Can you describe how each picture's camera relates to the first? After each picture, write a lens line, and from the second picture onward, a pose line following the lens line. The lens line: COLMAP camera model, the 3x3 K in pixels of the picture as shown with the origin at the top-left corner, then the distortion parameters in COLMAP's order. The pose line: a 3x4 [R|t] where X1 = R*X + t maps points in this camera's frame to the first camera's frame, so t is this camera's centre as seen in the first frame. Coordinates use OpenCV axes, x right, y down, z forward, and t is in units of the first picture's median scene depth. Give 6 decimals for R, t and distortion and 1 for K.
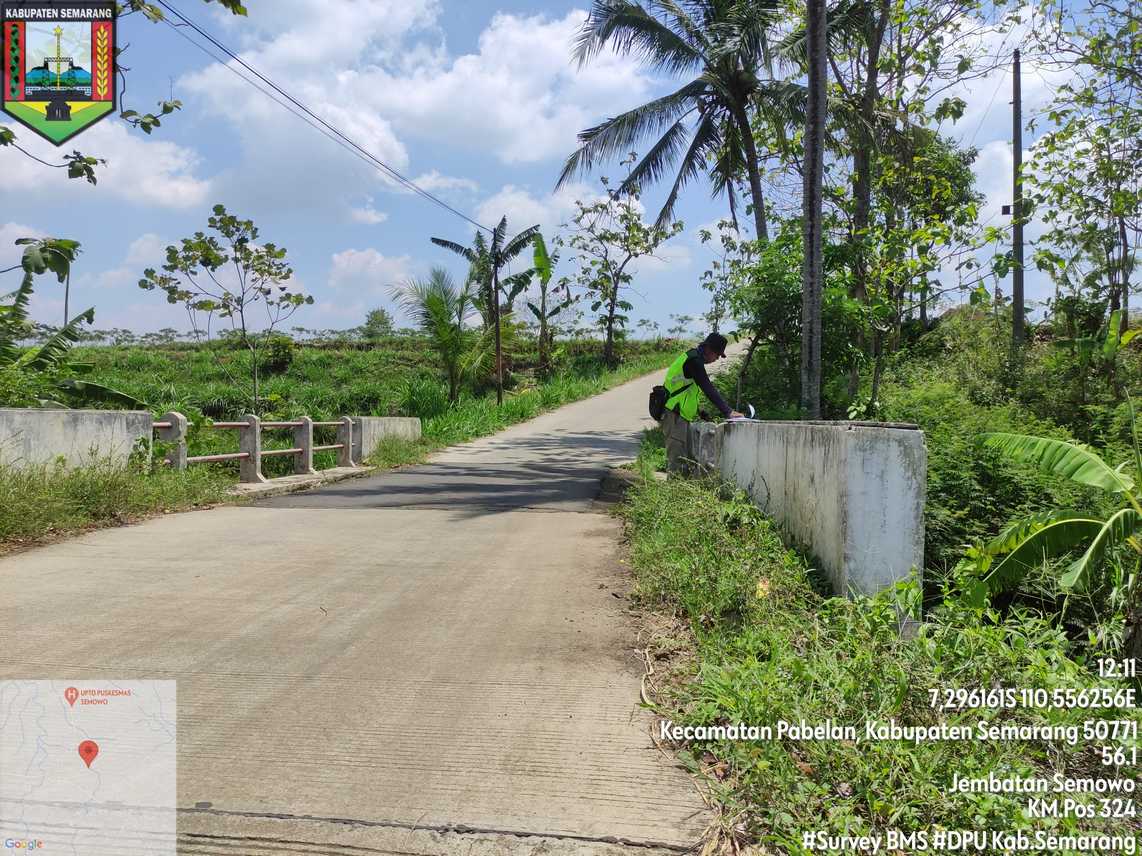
lens RADIAL K [[841.8, 0, 570.3], [0, 841.8, 431.1], [0, 0, 1]] dist [0.056221, -0.056715]
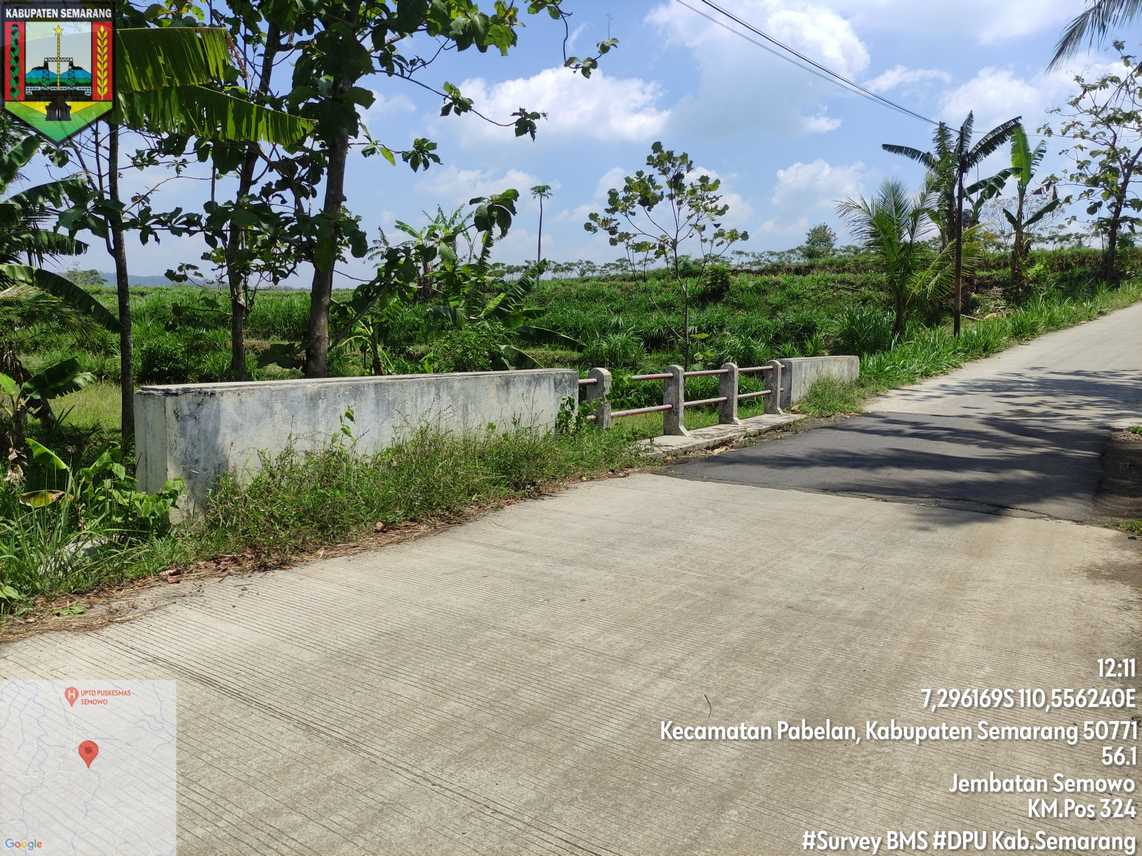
lens RADIAL K [[841.3, 0, 571.0], [0, 841.3, 428.0], [0, 0, 1]] dist [0.057445, -0.046486]
pose [[0.875524, 0.053250, -0.480232, -0.005157], [-0.009504, 0.995614, 0.093071, -0.012380], [0.483082, -0.076921, 0.872190, 0.033551]]
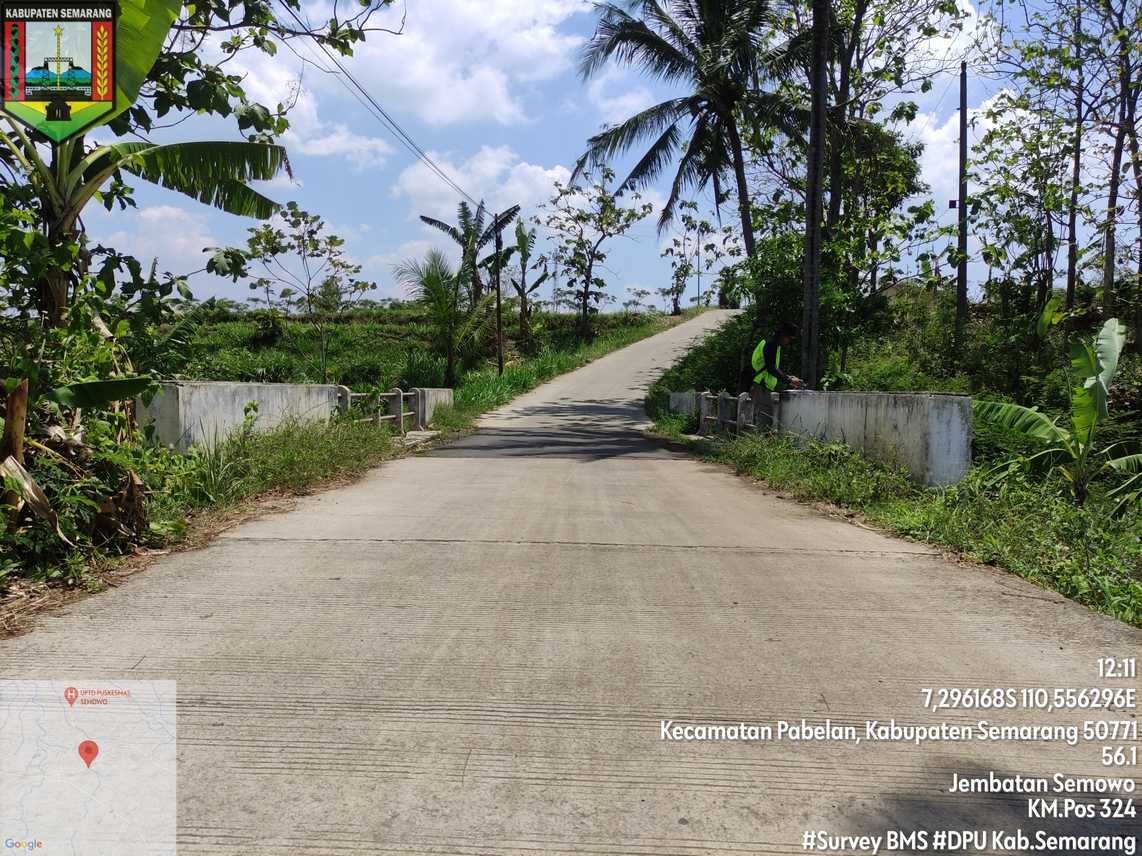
lens RADIAL K [[839.5, 0, 569.1], [0, 839.5, 426.4], [0, 0, 1]] dist [0.056698, -0.055954]
pose [[0.997567, -0.005988, 0.069459, -0.061117], [0.003876, 0.999528, 0.030492, 0.000409], [-0.069609, -0.030148, 0.997119, -0.079315]]
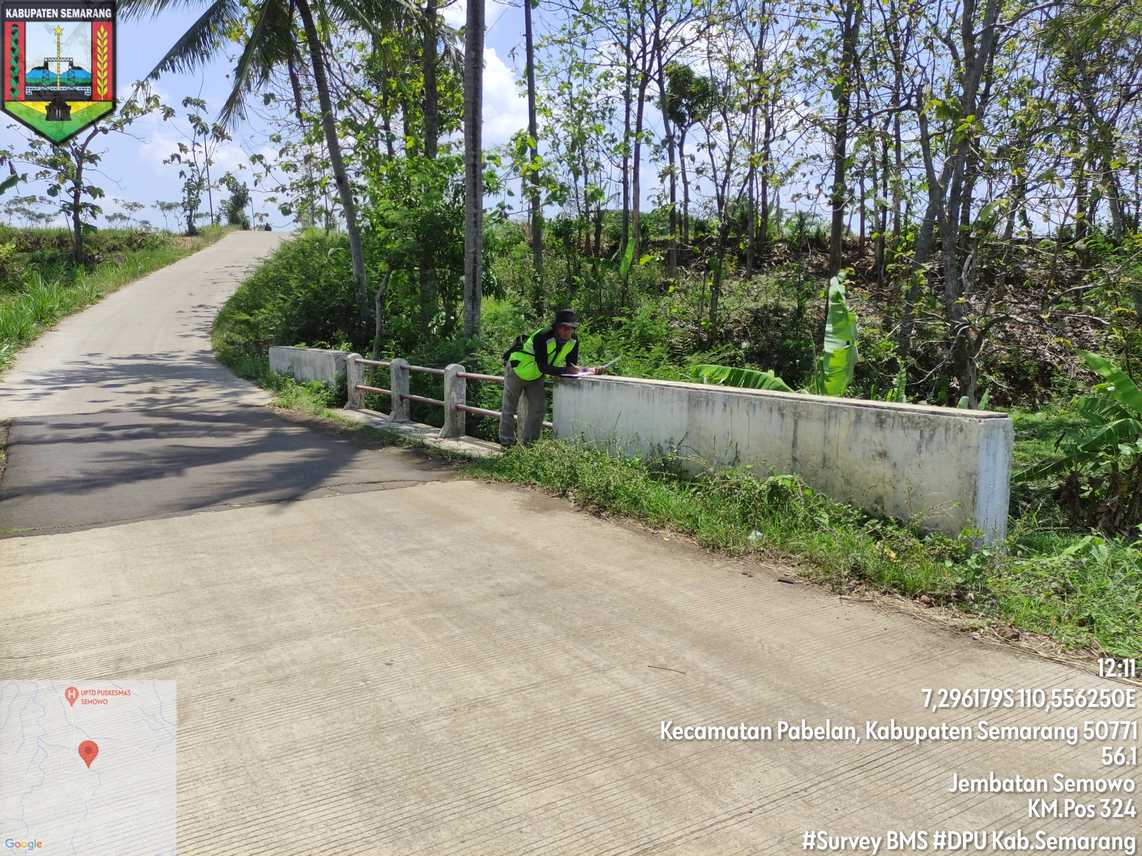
lens RADIAL K [[839.5, 0, 569.1], [0, 839.5, 426.4], [0, 0, 1]] dist [0.056698, -0.055954]
pose [[0.799670, -0.100831, 0.591913, -0.103697], [0.028377, 0.991044, 0.130486, -0.020240], [-0.599769, -0.087549, 0.795370, 0.040664]]
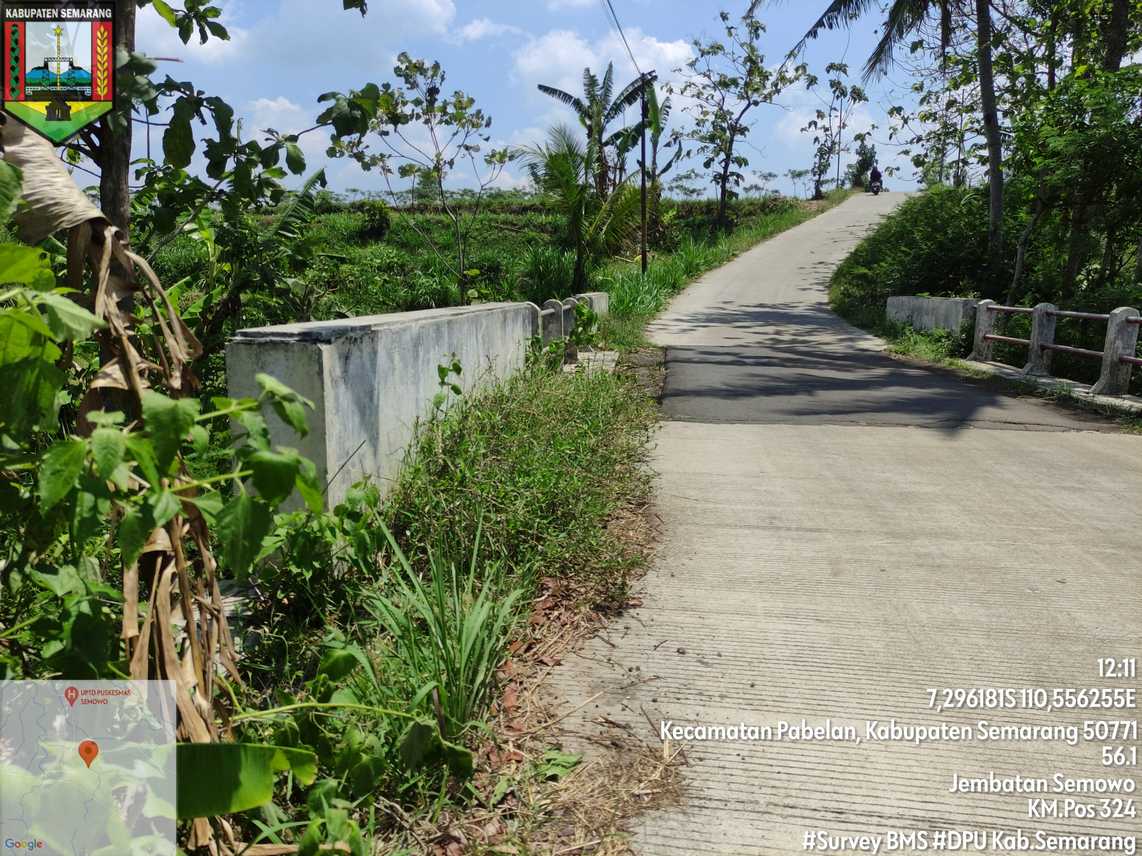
lens RADIAL K [[839.5, 0, 569.1], [0, 839.5, 426.4], [0, 0, 1]] dist [0.056698, -0.055954]
pose [[0.999278, 0.001481, -0.037965, -0.112036], [0.004420, 0.987924, 0.154879, -0.008319], [0.037736, -0.154935, 0.987204, 0.045635]]
